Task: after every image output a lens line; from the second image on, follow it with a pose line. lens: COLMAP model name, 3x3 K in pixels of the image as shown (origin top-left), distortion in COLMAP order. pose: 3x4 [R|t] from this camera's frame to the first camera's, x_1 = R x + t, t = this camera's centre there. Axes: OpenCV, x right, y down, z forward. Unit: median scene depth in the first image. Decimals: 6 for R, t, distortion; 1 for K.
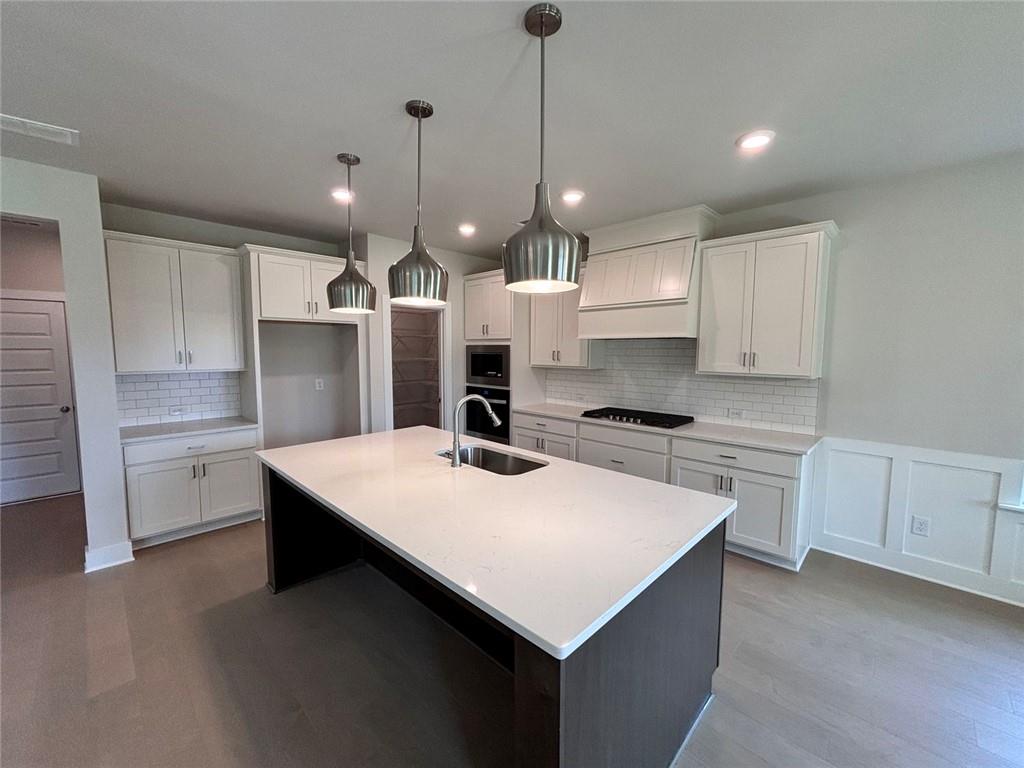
lens RADIAL K [[413.2, 0, 512.0], [0, 413.2, 384.0], [0, 0, 1]] dist [0.000870, -0.000076]
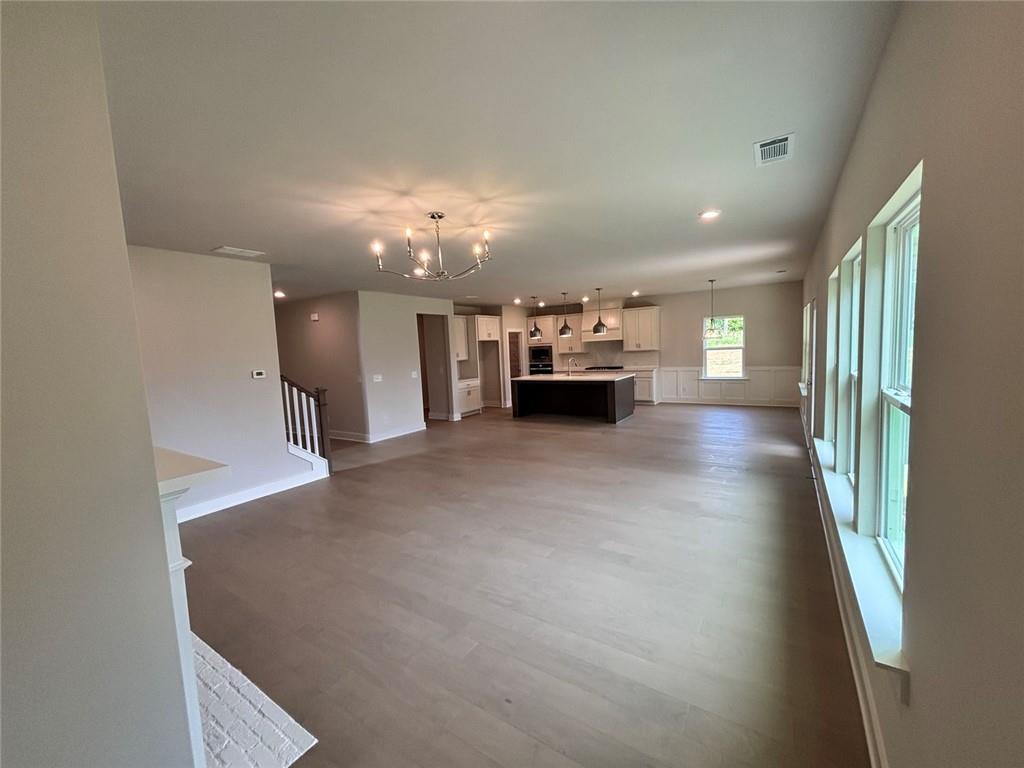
lens RADIAL K [[413.2, 0, 512.0], [0, 413.2, 384.0], [0, 0, 1]] dist [0.000870, -0.000076]
pose [[0.979331, -0.067864, 0.190538, -0.971010], [0.068499, 0.997646, 0.003263, 0.149840], [-0.190311, 0.009856, 0.981674, -1.861157]]
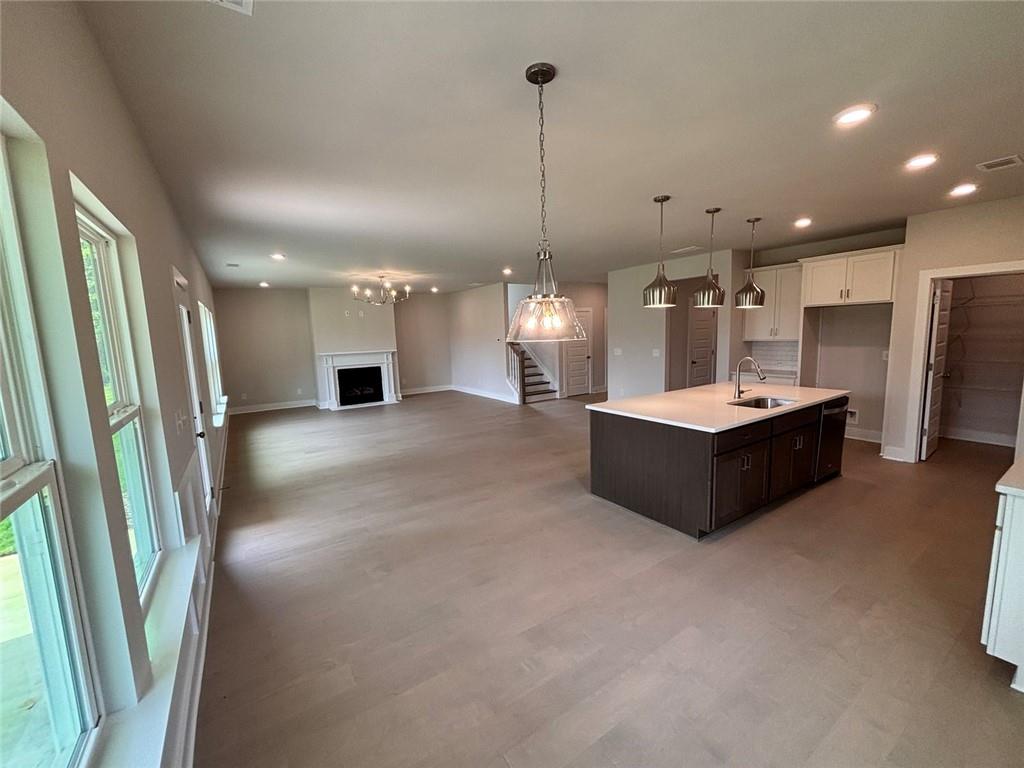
lens RADIAL K [[413.2, 0, 512.0], [0, 413.2, 384.0], [0, 0, 1]] dist [0.000870, -0.000076]
pose [[-0.211434, 0.126592, -0.969160, 1.145158], [-0.051300, 0.988773, 0.140345, -0.036084], [0.976045, 0.079391, -0.202566, 0.291662]]
